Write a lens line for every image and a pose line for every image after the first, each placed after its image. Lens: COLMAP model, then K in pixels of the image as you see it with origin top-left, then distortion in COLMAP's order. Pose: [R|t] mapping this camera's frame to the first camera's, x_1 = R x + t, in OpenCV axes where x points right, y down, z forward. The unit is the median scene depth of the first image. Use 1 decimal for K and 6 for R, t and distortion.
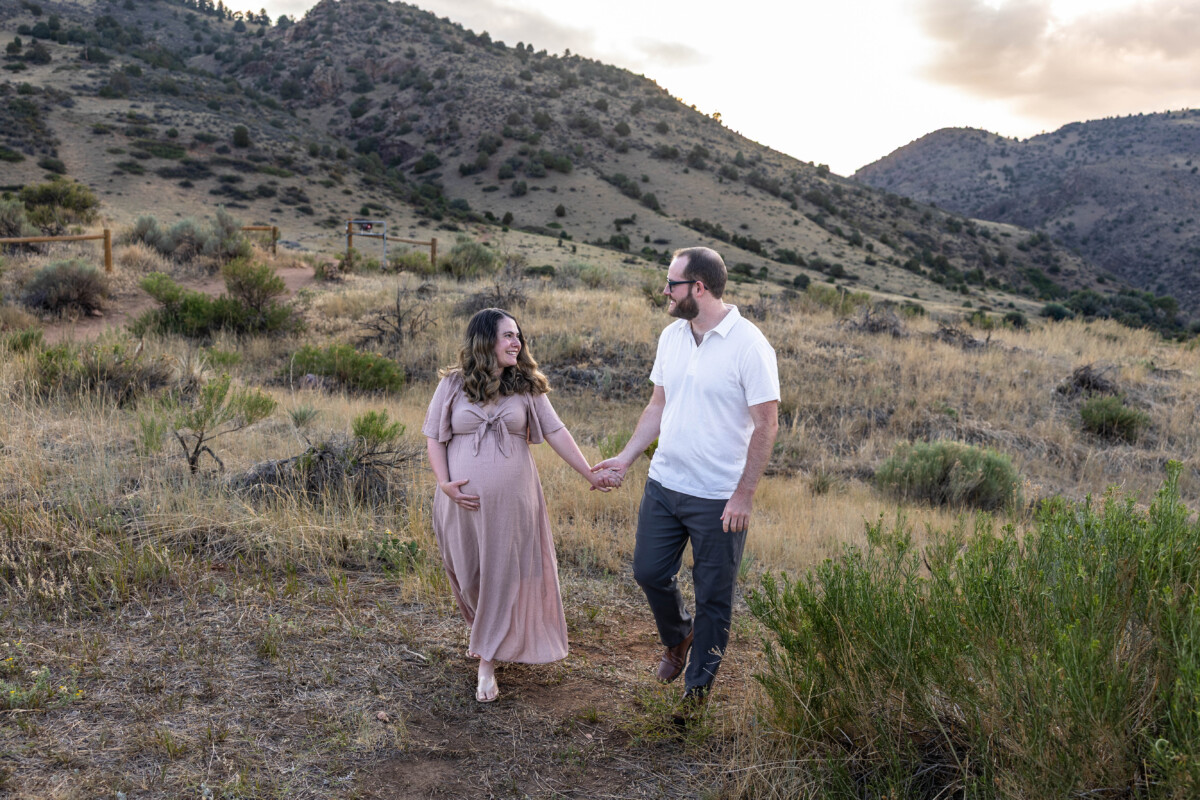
lens RADIAL K [[1059.0, 0, 600.0], [0, 1059.0, 400.0], [0, 0, 1]] dist [0.030355, -0.004129]
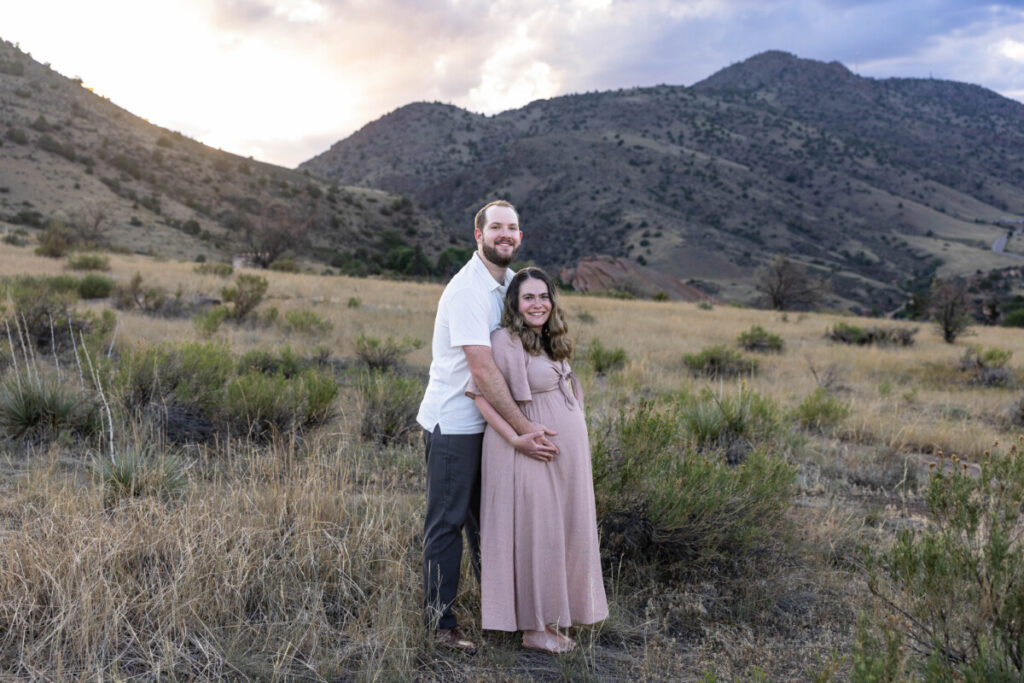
lens RADIAL K [[1156.0, 0, 512.0], [0, 1156.0, 341.5], [0, 0, 1]] dist [-0.002928, 0.035888]
pose [[0.942141, -0.064212, 0.329010, 0.186124], [0.080168, 0.996162, -0.035147, 0.038956], [-0.325491, 0.059490, 0.943672, -0.104353]]
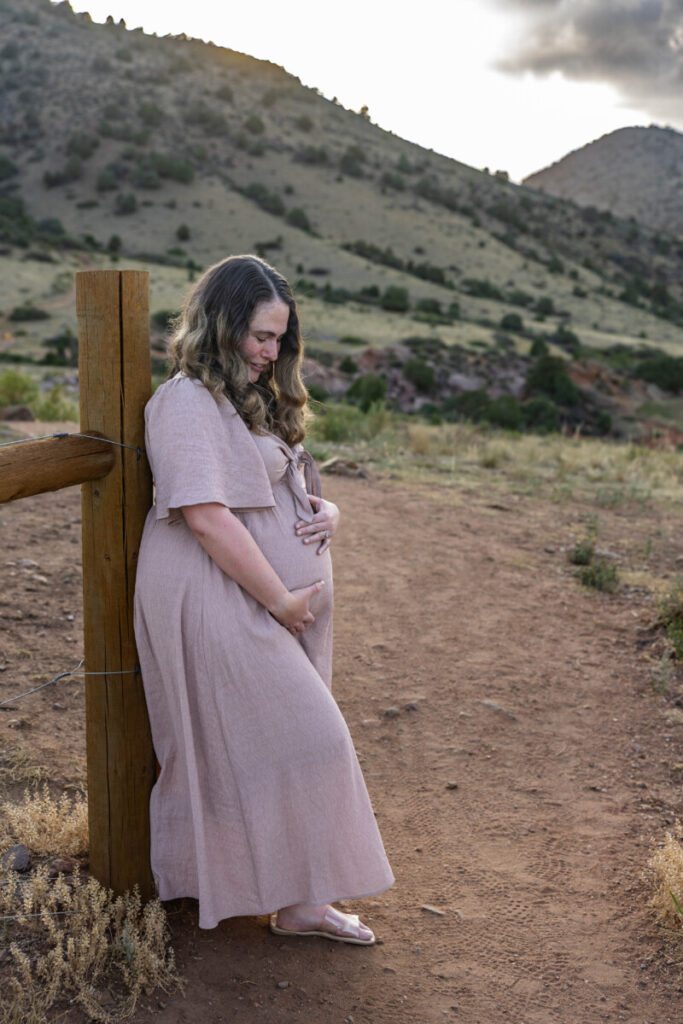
lens RADIAL K [[1281.3, 0, 341.5], [0, 1281.3, 512.0], [0, 0, 1]] dist [0.019273, 0.056638]
pose [[0.994724, -0.034380, 0.096651, -0.015690], [0.030653, 0.998738, 0.039785, -0.009468], [-0.097896, -0.036612, 0.994523, 0.054006]]
